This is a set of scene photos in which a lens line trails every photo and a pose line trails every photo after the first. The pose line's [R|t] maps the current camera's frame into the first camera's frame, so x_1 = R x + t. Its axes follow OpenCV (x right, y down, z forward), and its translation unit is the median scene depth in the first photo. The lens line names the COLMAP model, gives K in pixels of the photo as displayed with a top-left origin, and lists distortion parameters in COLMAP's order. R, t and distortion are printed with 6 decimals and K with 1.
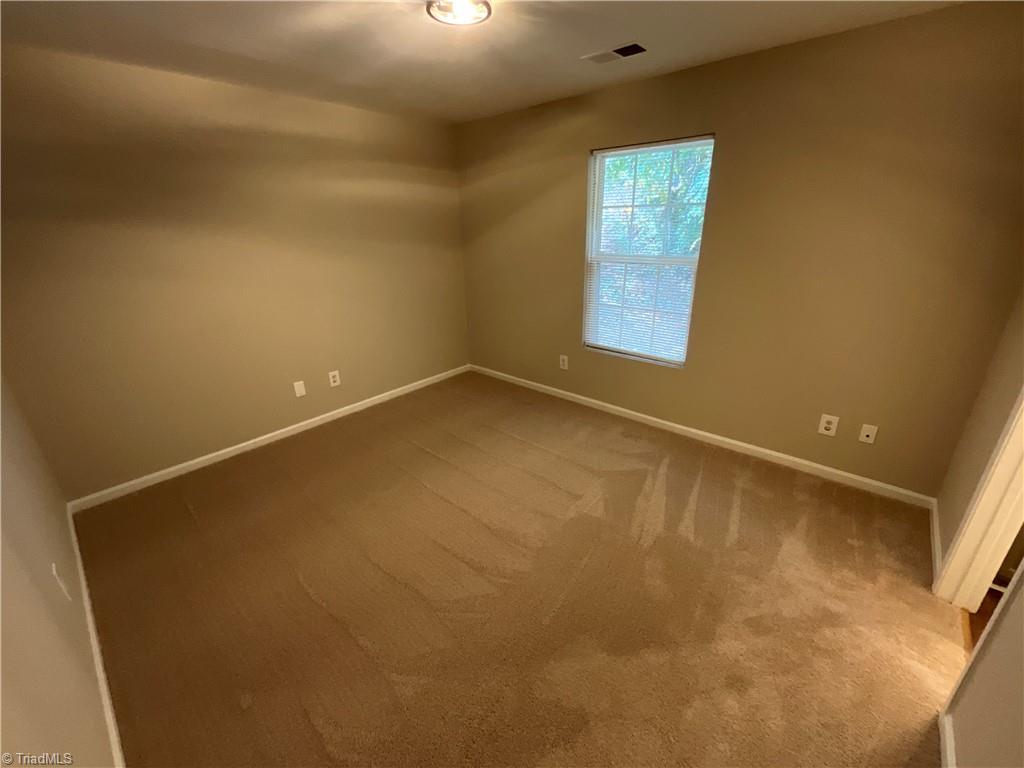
lens RADIAL K [[418.4, 0, 512.2], [0, 418.4, 385.5], [0, 0, 1]] dist [-0.000412, 0.000040]
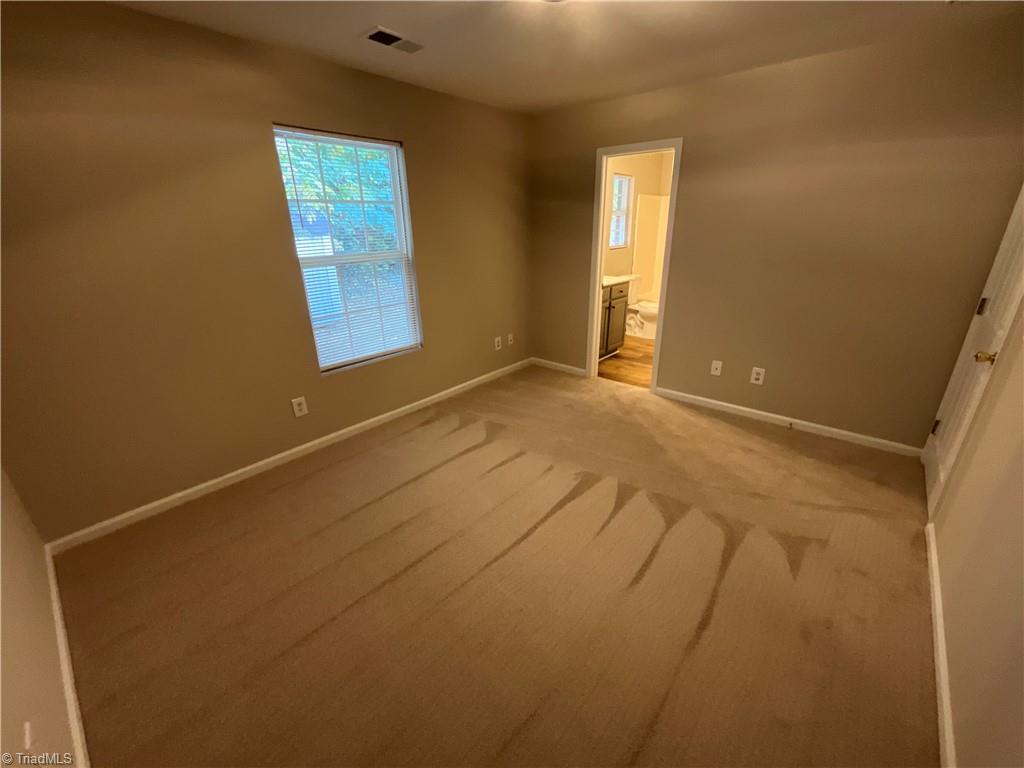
lens RADIAL K [[418.4, 0, 512.2], [0, 418.4, 385.5], [0, 0, 1]] dist [-0.000412, 0.000040]
pose [[-0.021902, -0.345819, 0.938045, -0.750017], [0.379330, 0.865236, 0.327834, -0.249091], [-0.925002, 0.363009, 0.112229, 0.731347]]
